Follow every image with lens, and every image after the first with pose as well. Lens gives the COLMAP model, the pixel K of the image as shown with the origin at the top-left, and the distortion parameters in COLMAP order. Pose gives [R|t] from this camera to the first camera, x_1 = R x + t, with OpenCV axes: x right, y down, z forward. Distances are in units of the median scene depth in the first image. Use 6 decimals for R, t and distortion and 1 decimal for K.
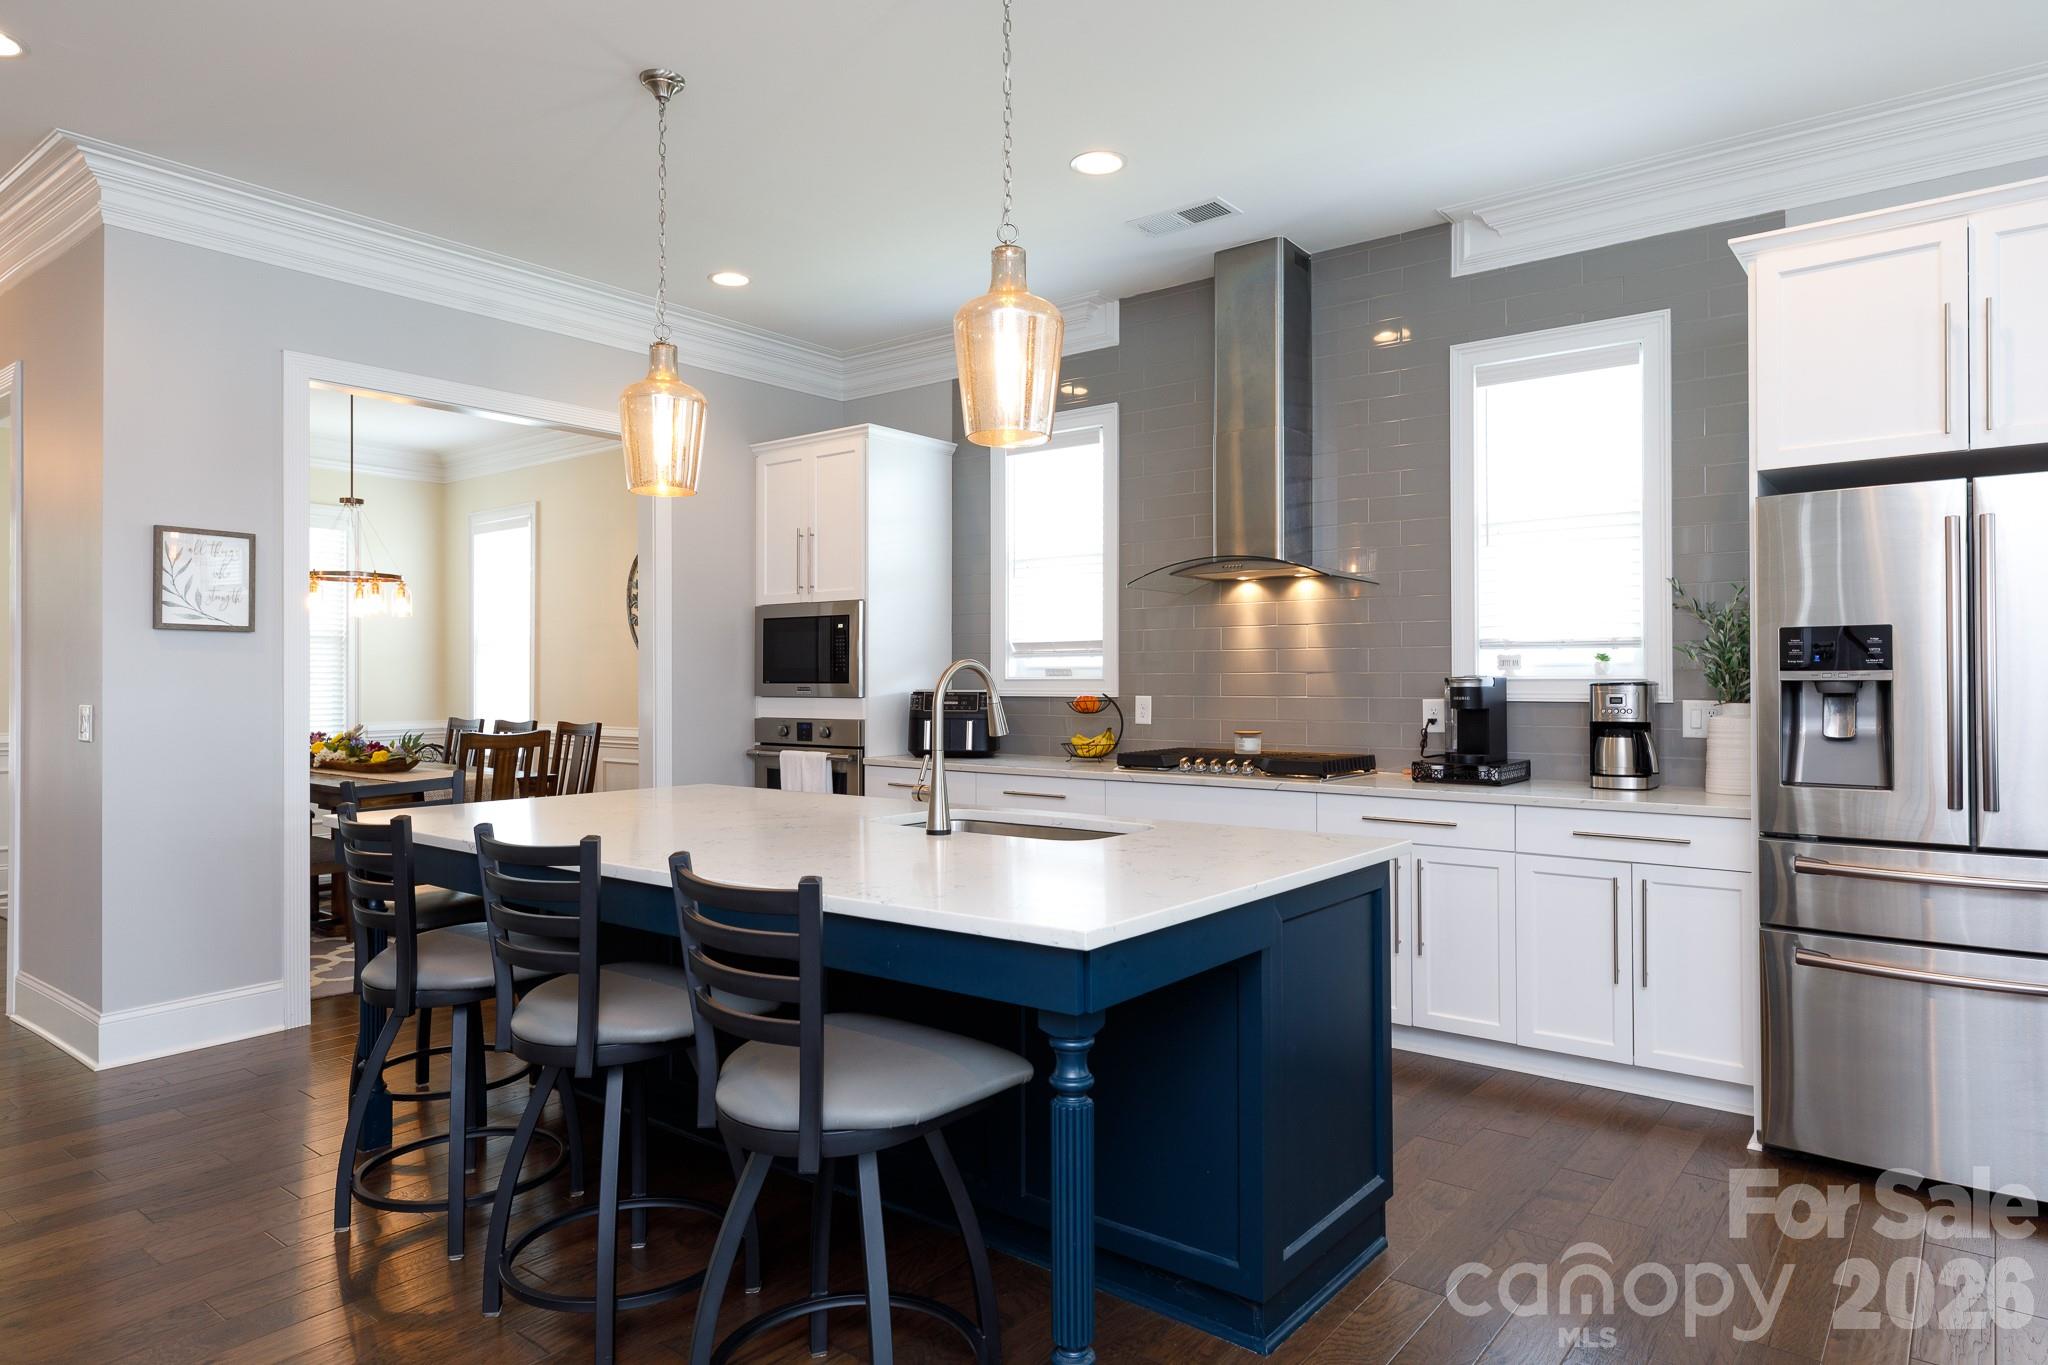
lens RADIAL K [[1228.7, 0, 1024.0], [0, 1228.7, 682.5], [0, 0, 1]] dist [0.047962, 0.000517]
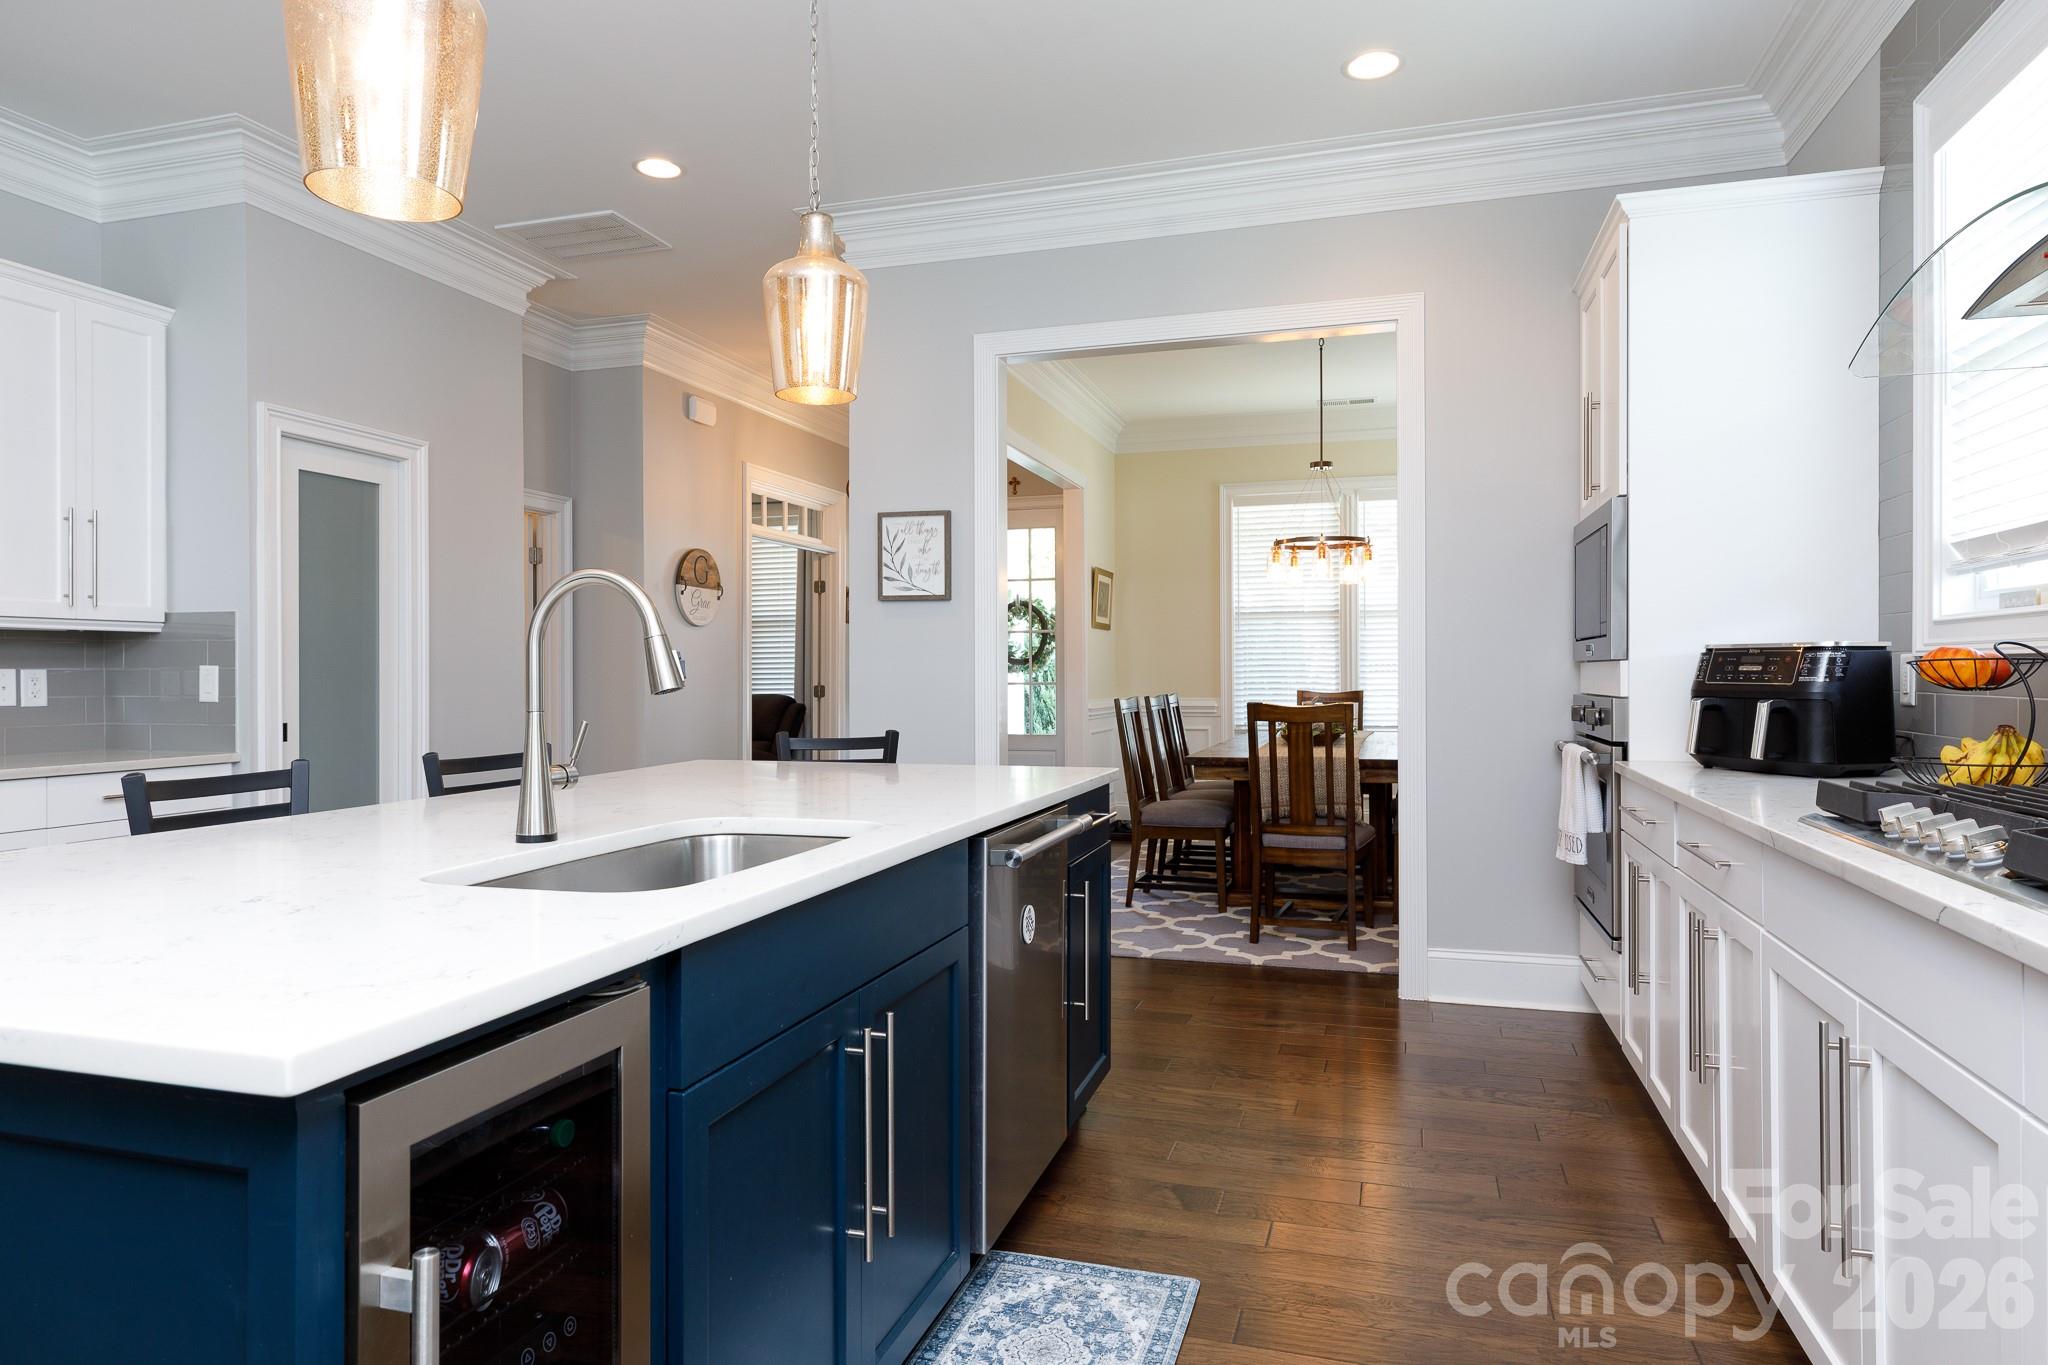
lens RADIAL K [[1228.7, 0, 1024.0], [0, 1228.7, 682.5], [0, 0, 1]] dist [0.047962, 0.000517]
pose [[0.365677, 0.008483, -0.930703, 0.415968], [0.000804, 0.999955, 0.009430, 0.022400], [0.930741, -0.004197, 0.365654, 0.670767]]
